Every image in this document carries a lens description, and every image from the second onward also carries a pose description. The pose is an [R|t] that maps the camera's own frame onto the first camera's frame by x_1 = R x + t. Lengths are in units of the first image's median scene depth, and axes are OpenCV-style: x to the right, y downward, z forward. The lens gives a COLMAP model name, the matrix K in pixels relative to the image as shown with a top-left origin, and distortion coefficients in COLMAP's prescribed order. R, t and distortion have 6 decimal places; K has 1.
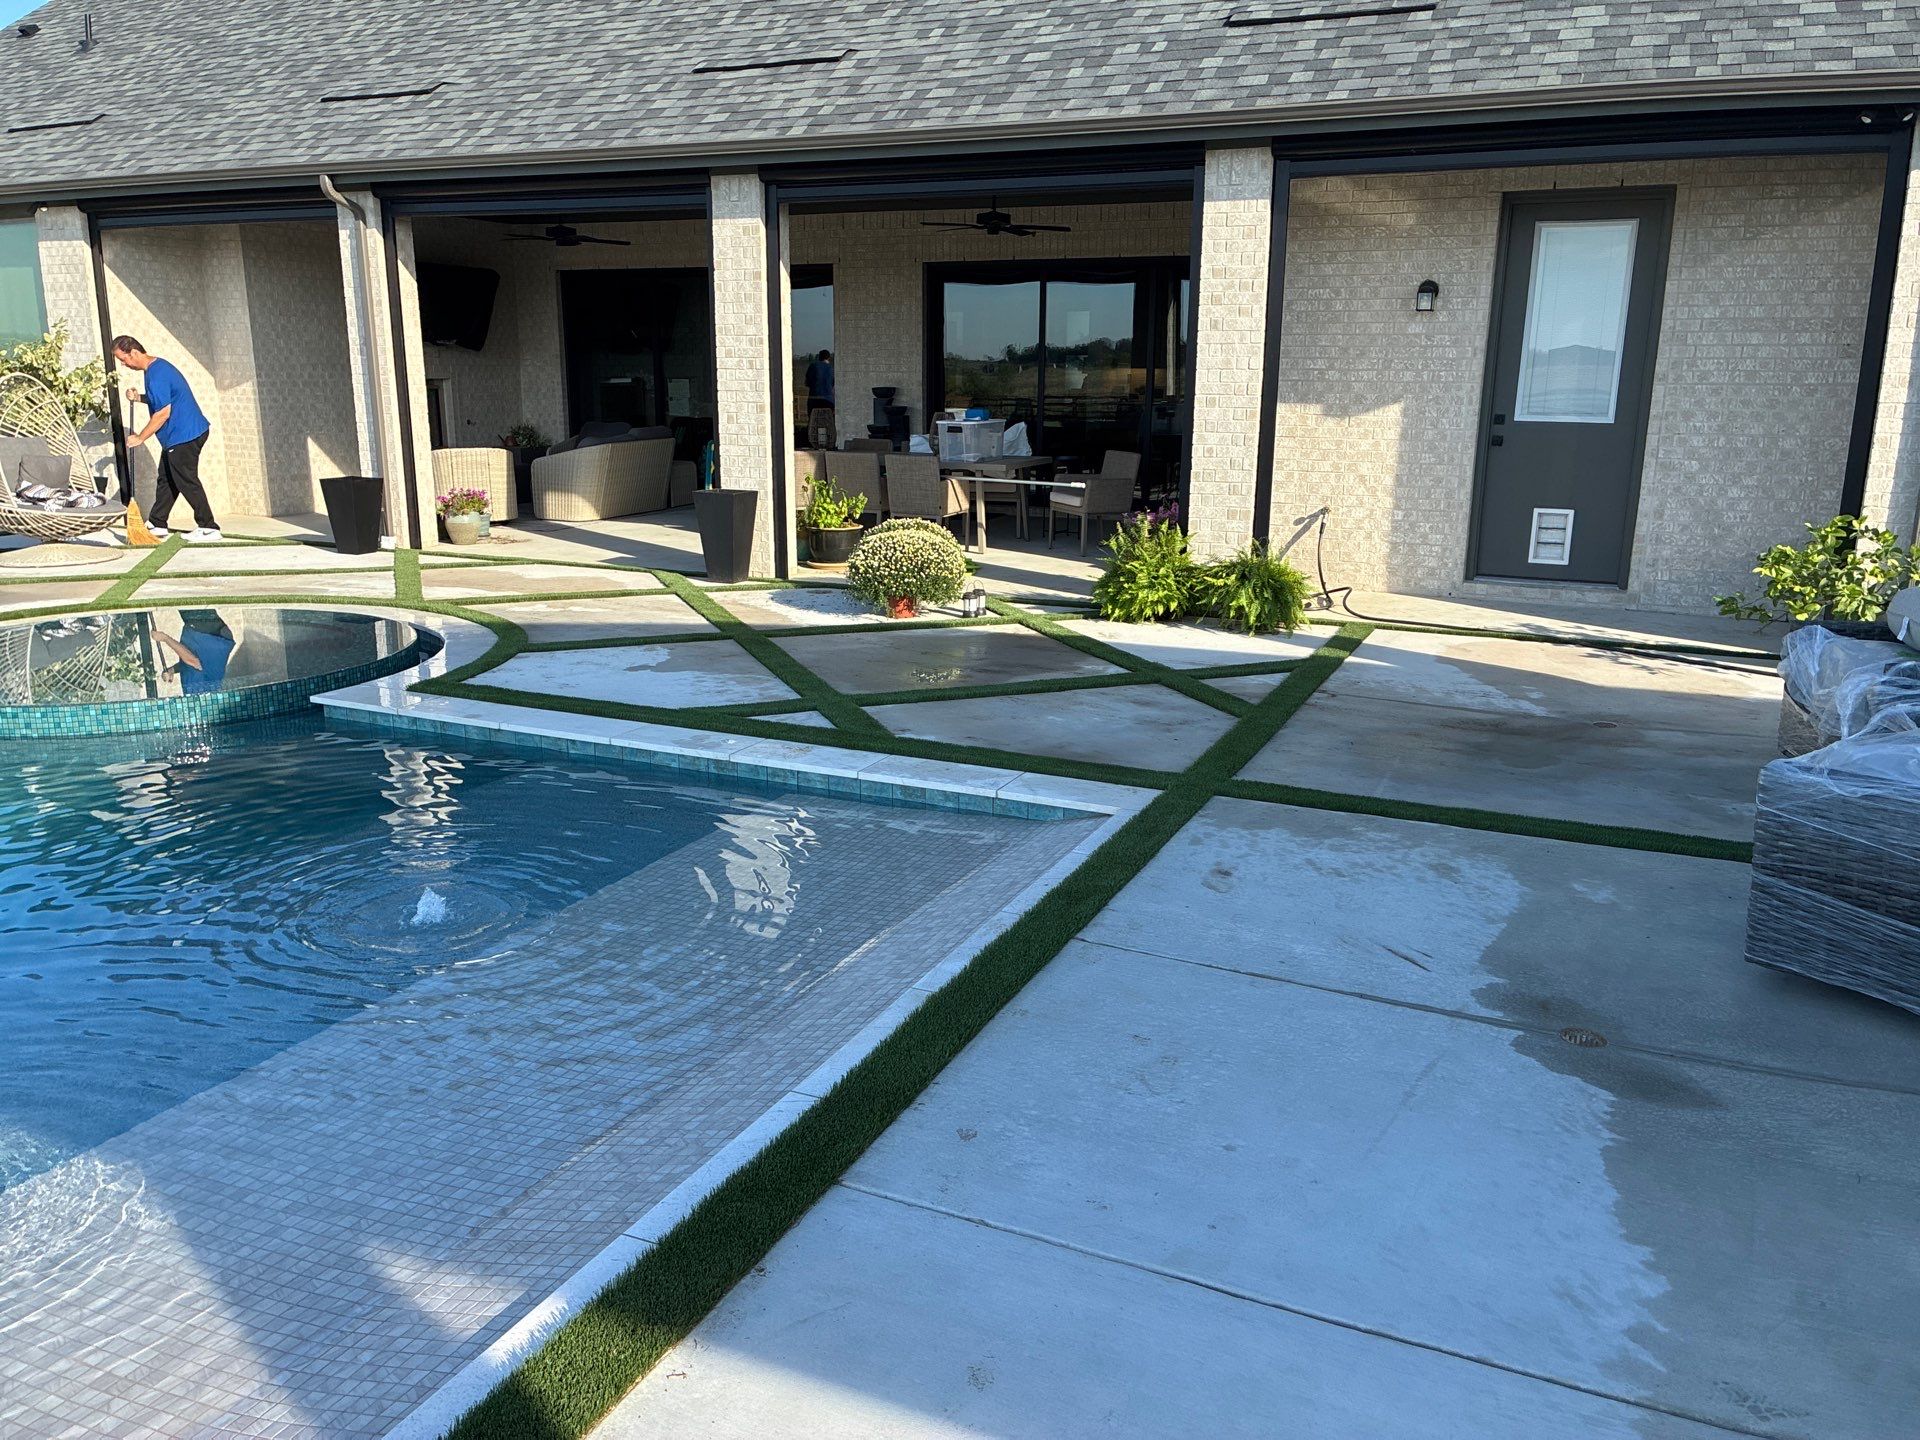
lens RADIAL K [[1452.4, 0, 960.0], [0, 1452.4, 720.0], [0, 0, 1]] dist [0.176463, -0.230207]
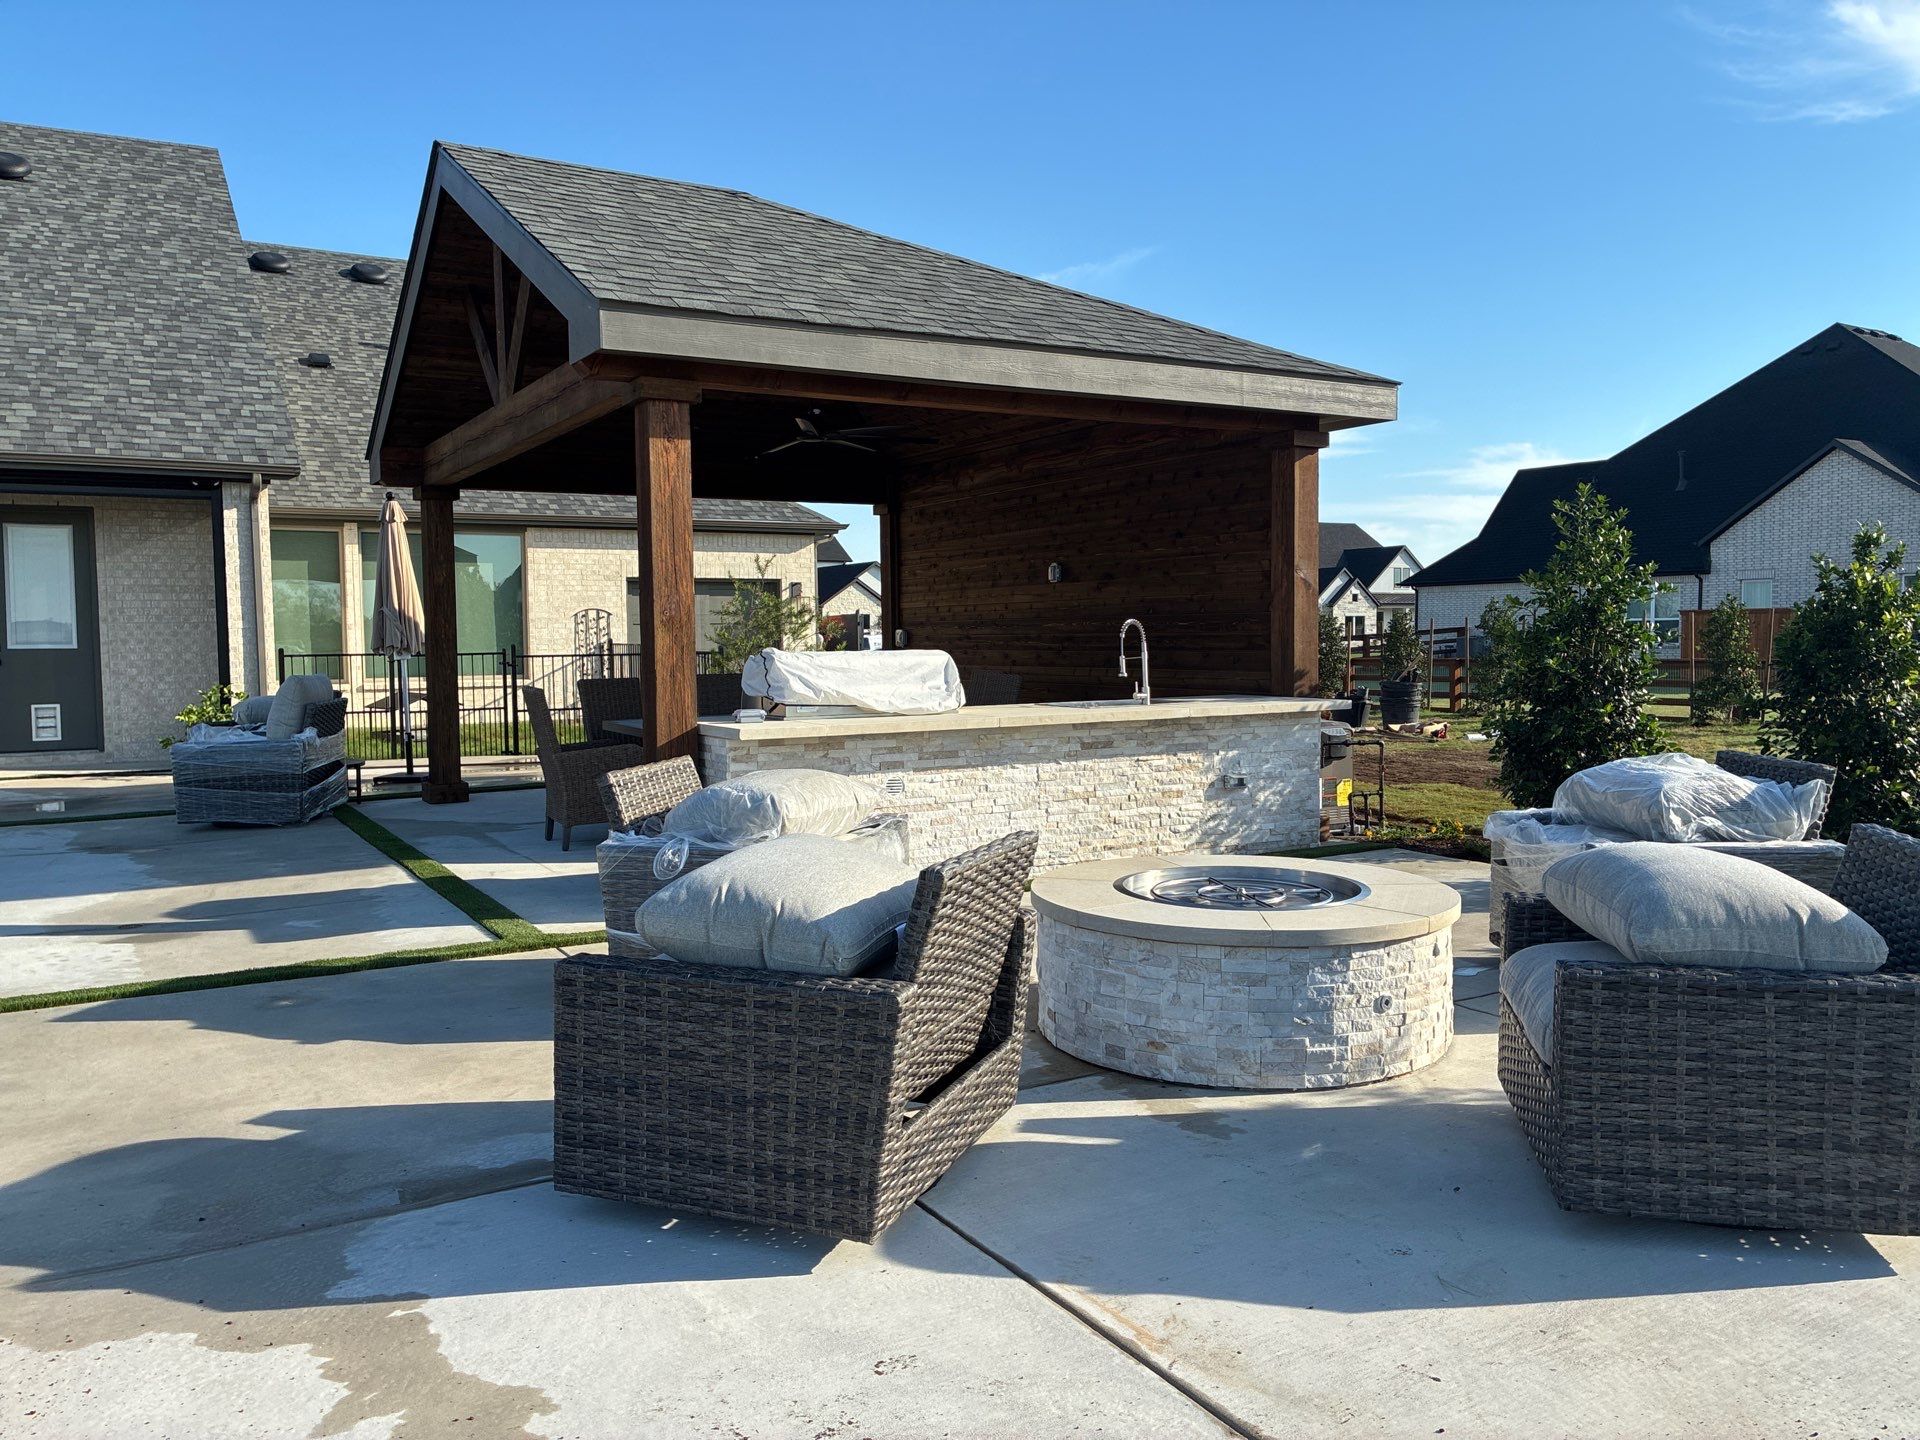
lens RADIAL K [[1452.4, 0, 960.0], [0, 1452.4, 720.0], [0, 0, 1]] dist [0.176463, -0.230207]
pose [[0.585296, -0.057690, 0.808765, -0.325471], [0.206216, 0.975258, -0.079671, 0.208396], [-0.784158, 0.213411, 0.582711, -0.684825]]
